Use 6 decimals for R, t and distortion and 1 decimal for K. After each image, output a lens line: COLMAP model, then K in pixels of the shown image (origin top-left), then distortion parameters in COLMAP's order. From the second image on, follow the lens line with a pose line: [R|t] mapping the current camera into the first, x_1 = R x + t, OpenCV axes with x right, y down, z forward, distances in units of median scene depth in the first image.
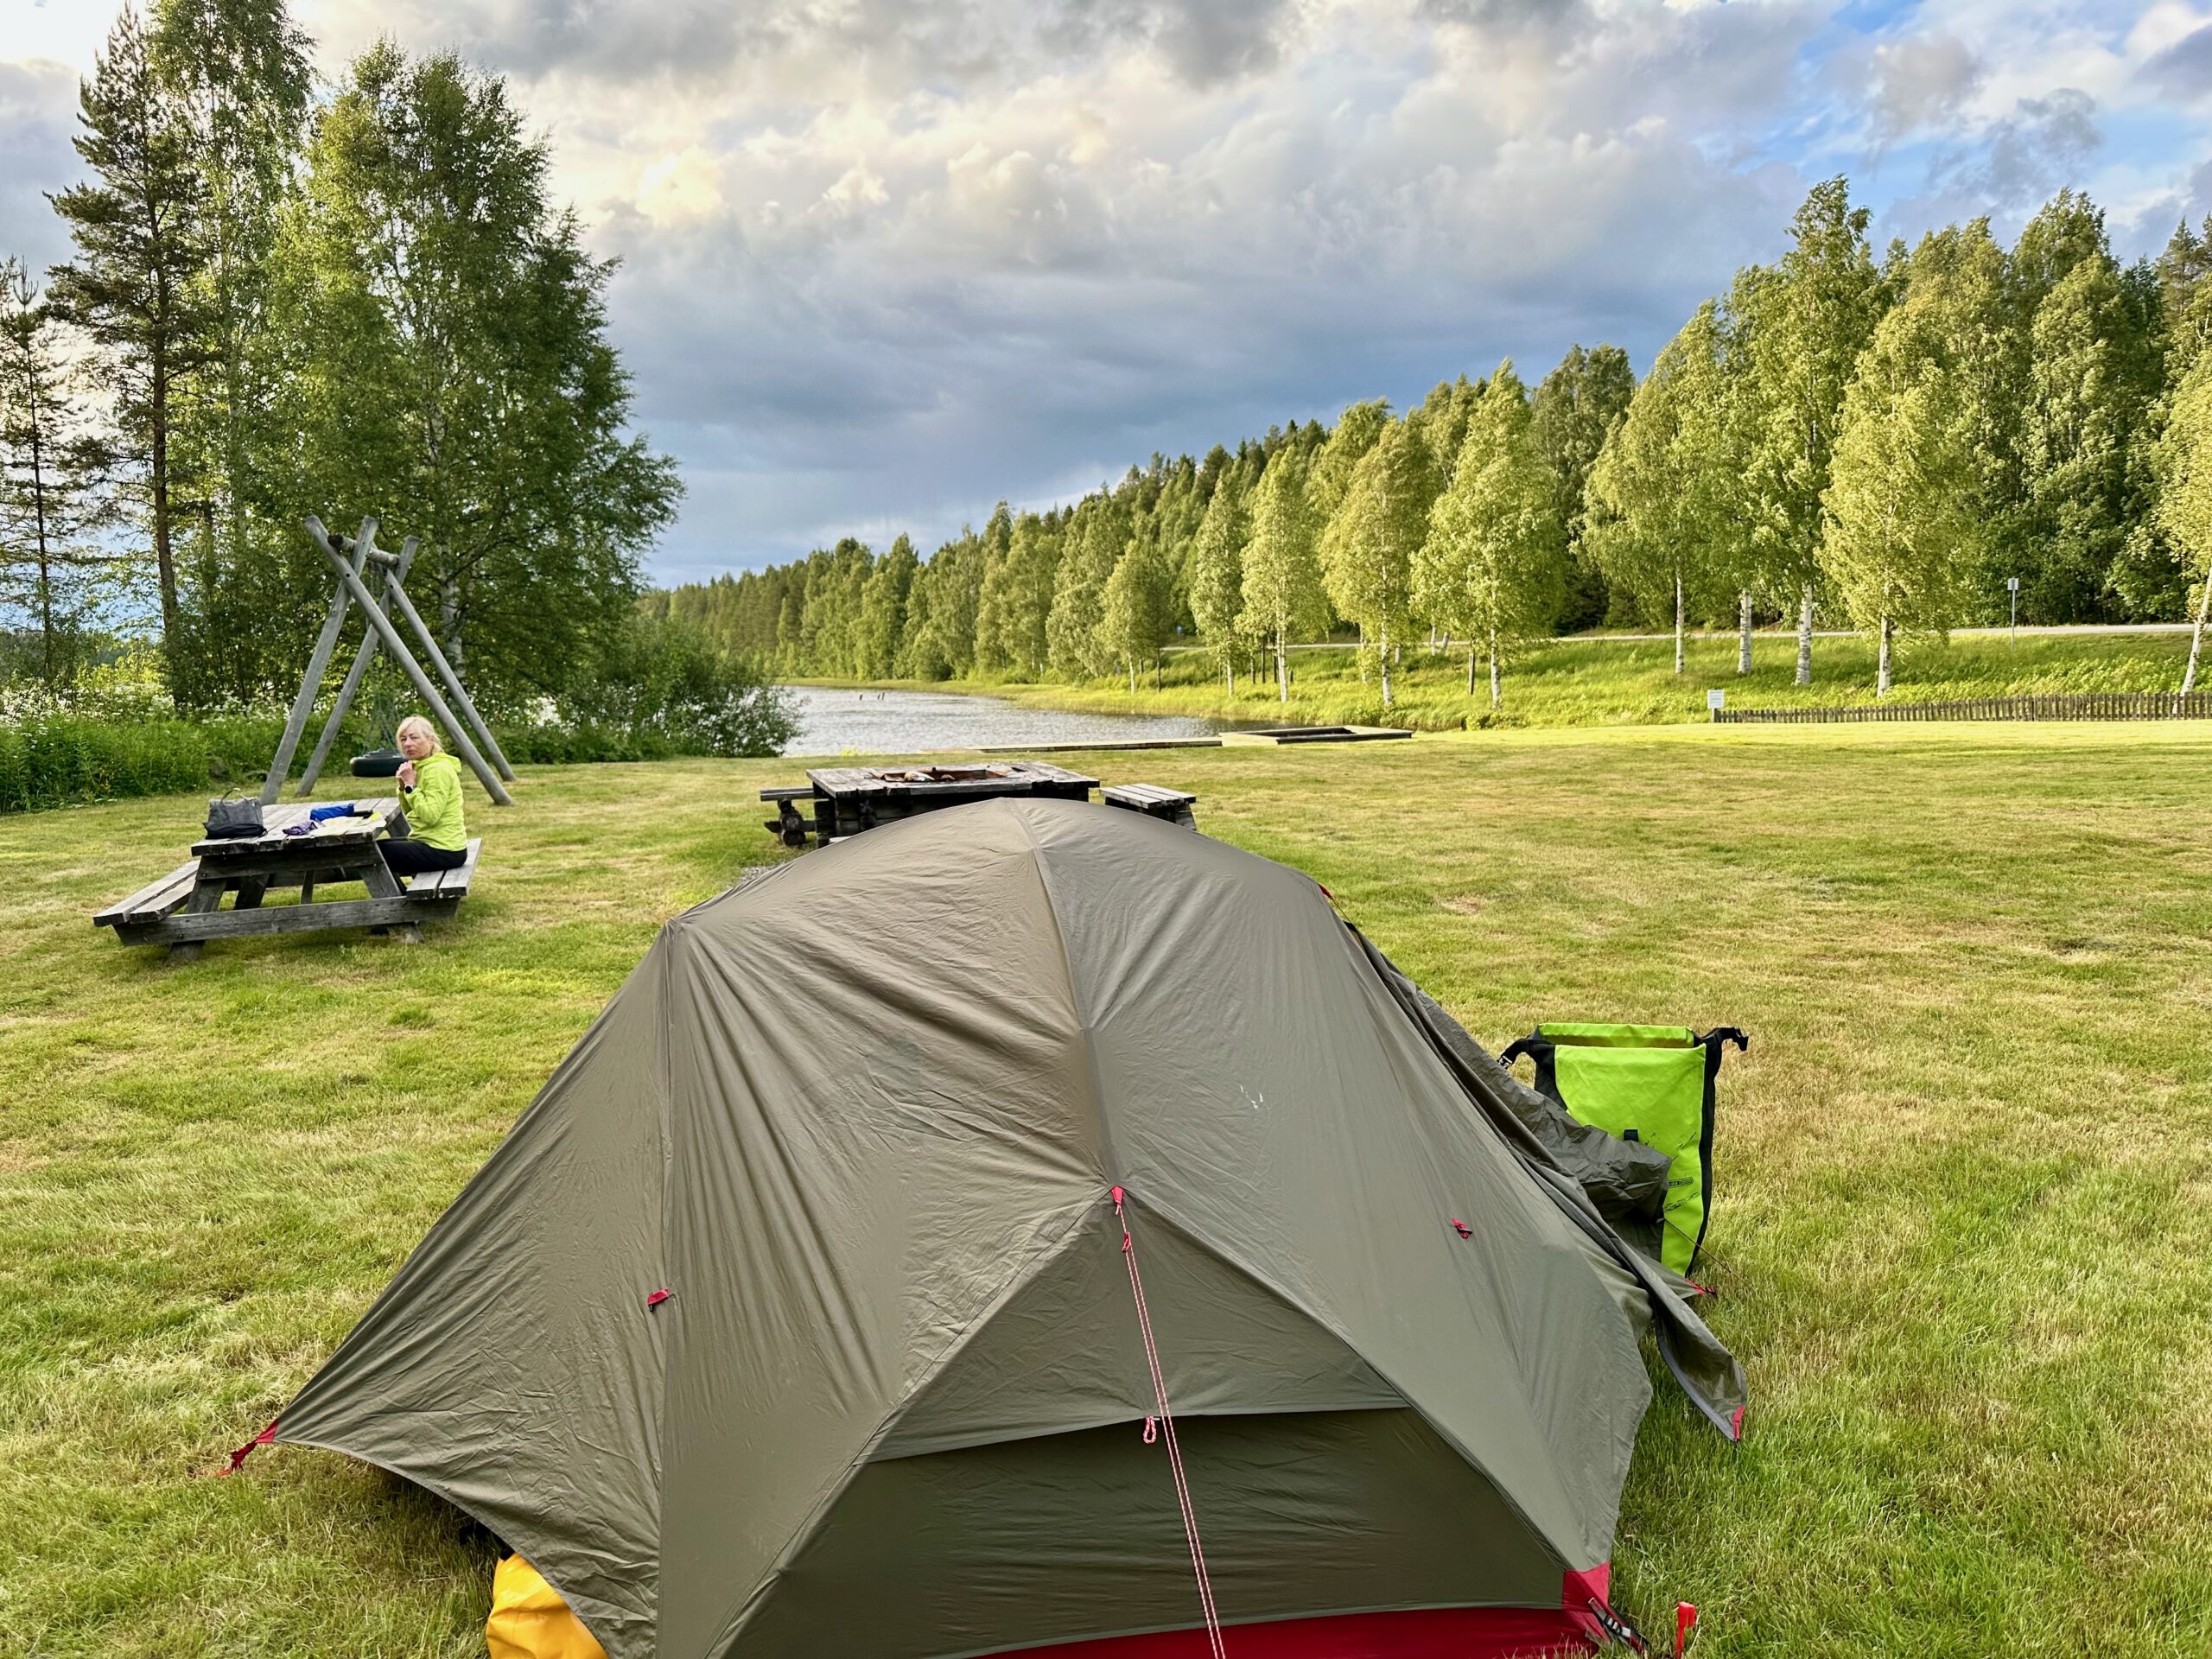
lens RADIAL K [[1472.8, 0, 1109.9], [0, 1472.8, 862.6], [0, 0, 1]] dist [0.002329, -0.033591]
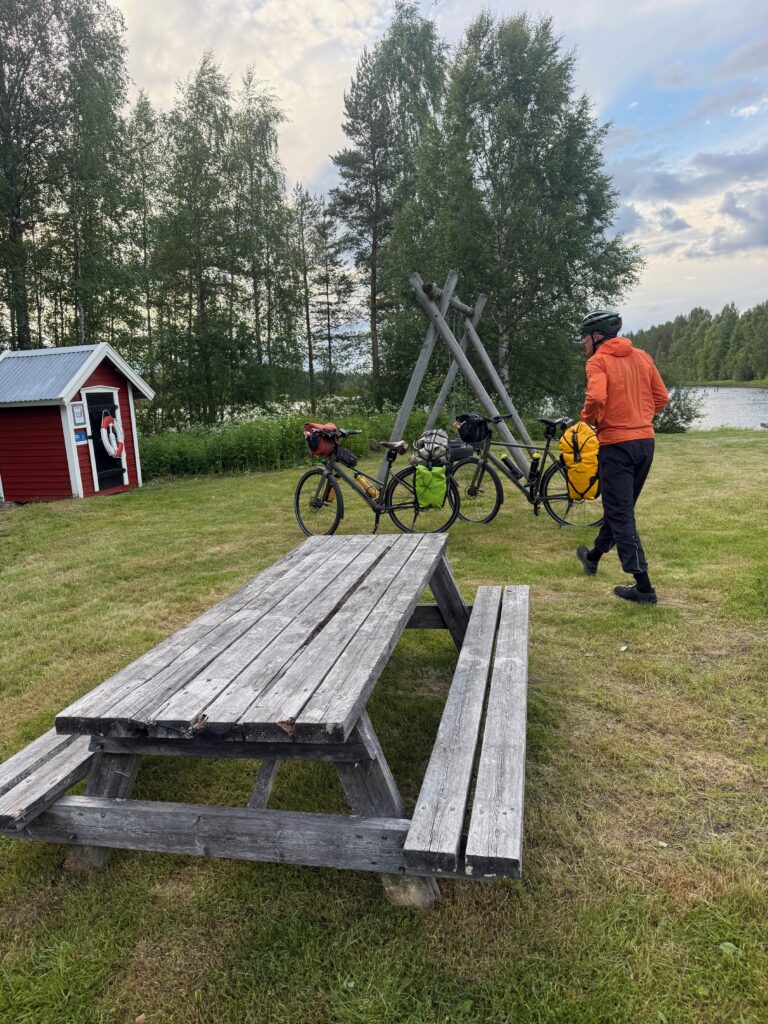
lens RADIAL K [[703.1, 0, 384.0], [0, 703.1, 512.0], [0, 0, 1]] dist [0.119721, -0.126108]
pose [[0.836251, 0.068370, -0.544068, -0.080060], [-0.039504, 0.997130, 0.064585, -0.023468], [0.546922, -0.032517, 0.836552, 0.177239]]
